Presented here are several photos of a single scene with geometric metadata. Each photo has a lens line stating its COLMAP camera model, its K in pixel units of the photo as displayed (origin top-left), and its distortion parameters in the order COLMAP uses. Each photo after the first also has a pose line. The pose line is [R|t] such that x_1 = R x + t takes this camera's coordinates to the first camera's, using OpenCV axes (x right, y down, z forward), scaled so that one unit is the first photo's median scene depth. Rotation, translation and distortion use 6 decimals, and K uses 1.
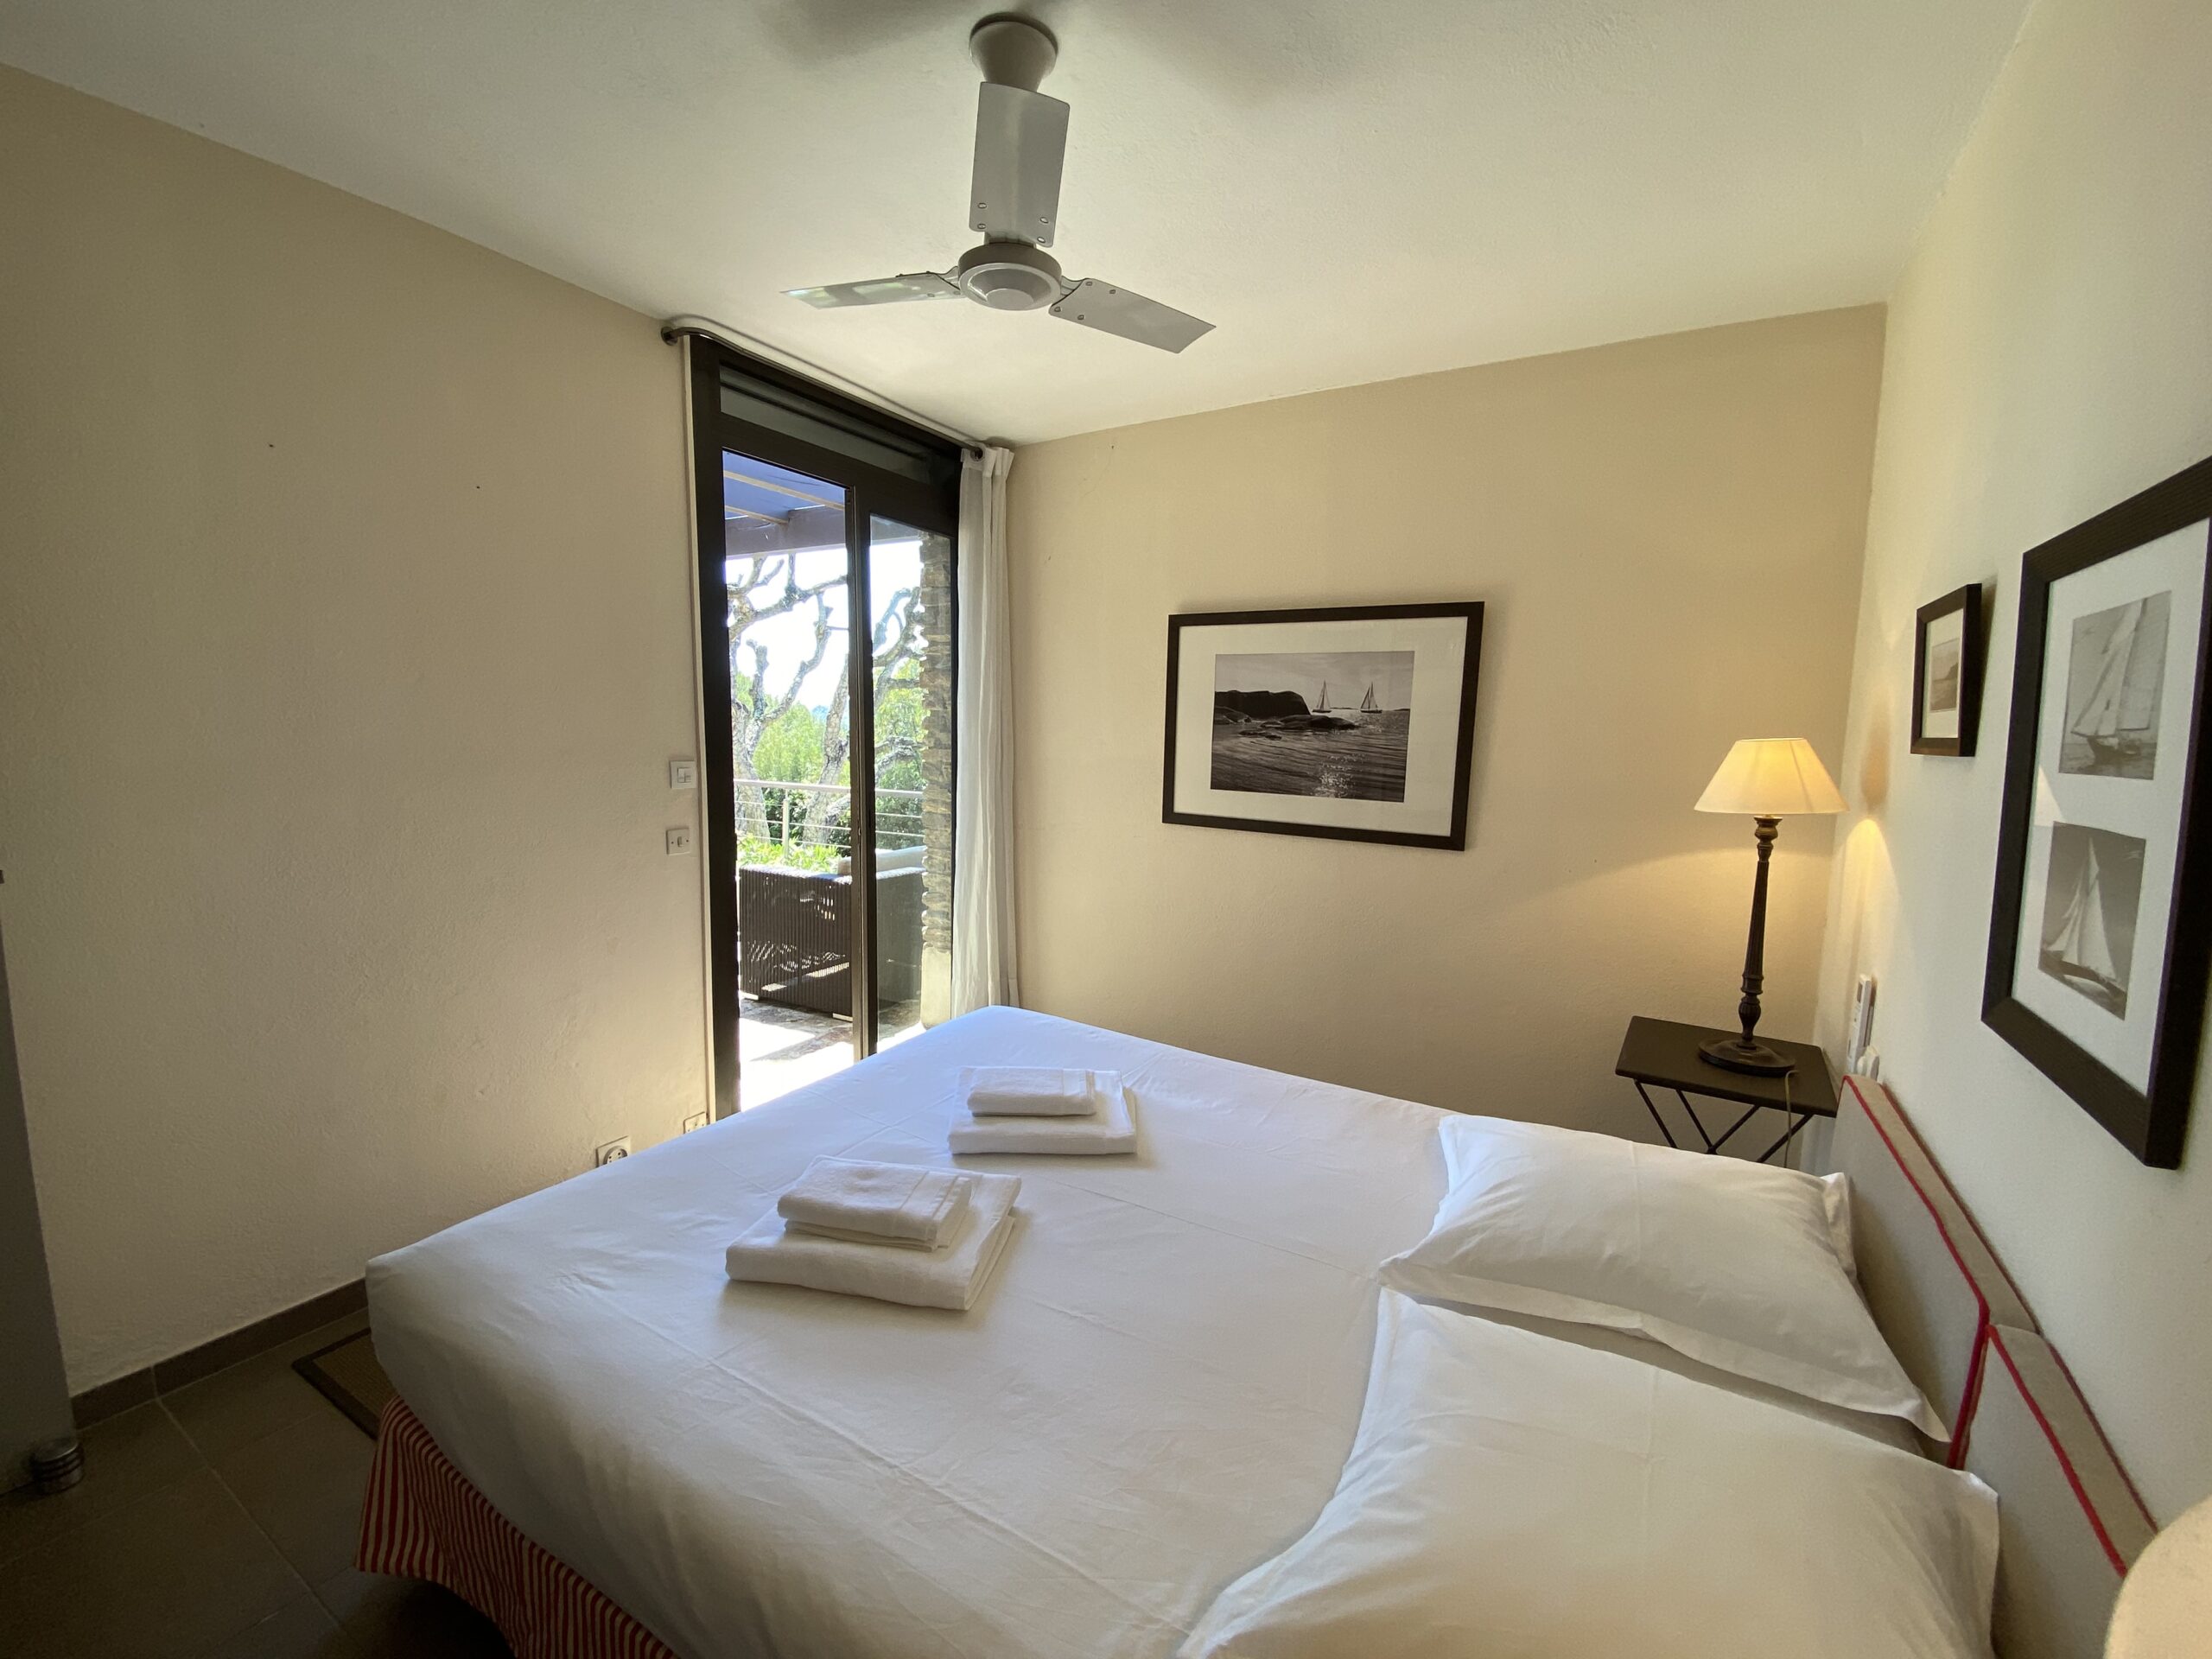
lens RADIAL K [[914.5, 0, 1106.0], [0, 914.5, 829.5], [0, 0, 1]] dist [0.001356, 0.000022]
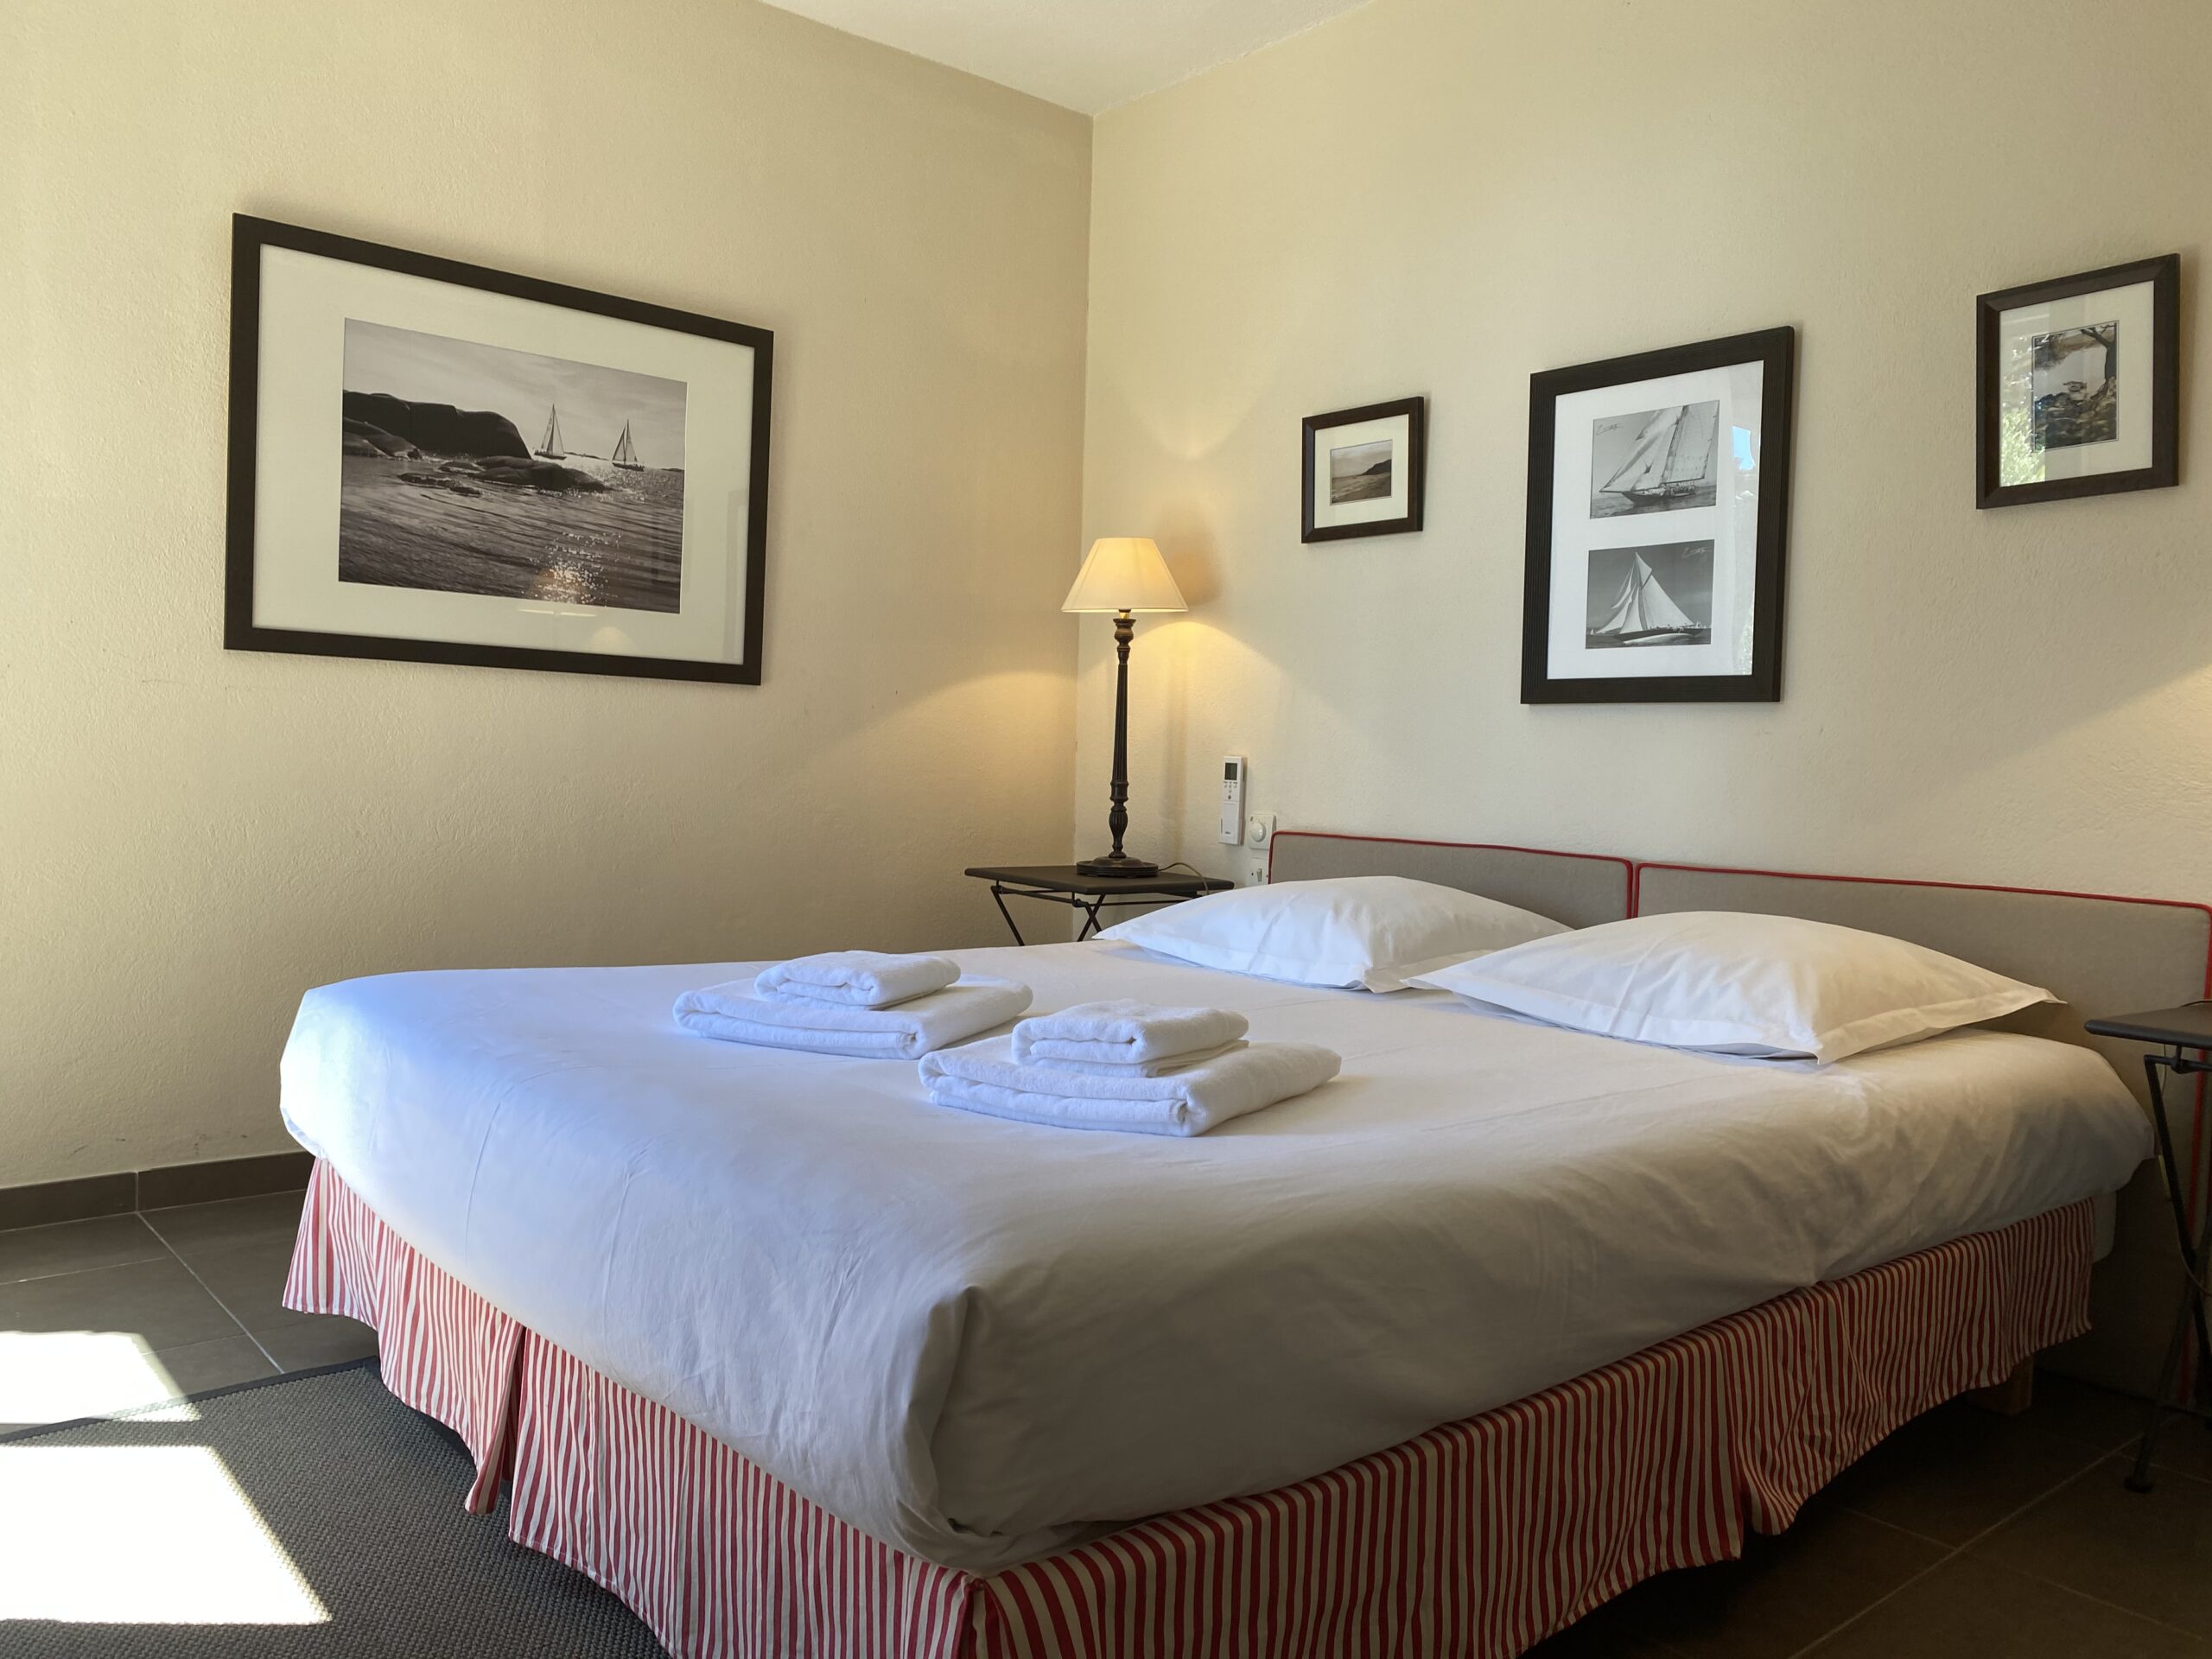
lens RADIAL K [[1654.4, 0, 1106.0], [0, 1654.4, 829.5], [0, 0, 1]] dist [0.009902, -0.037349]
pose [[0.303355, -0.053719, 0.951362, -0.695919], [0.087223, 0.995783, 0.028415, 0.113758], [-0.948877, 0.074361, 0.306761, 0.353053]]
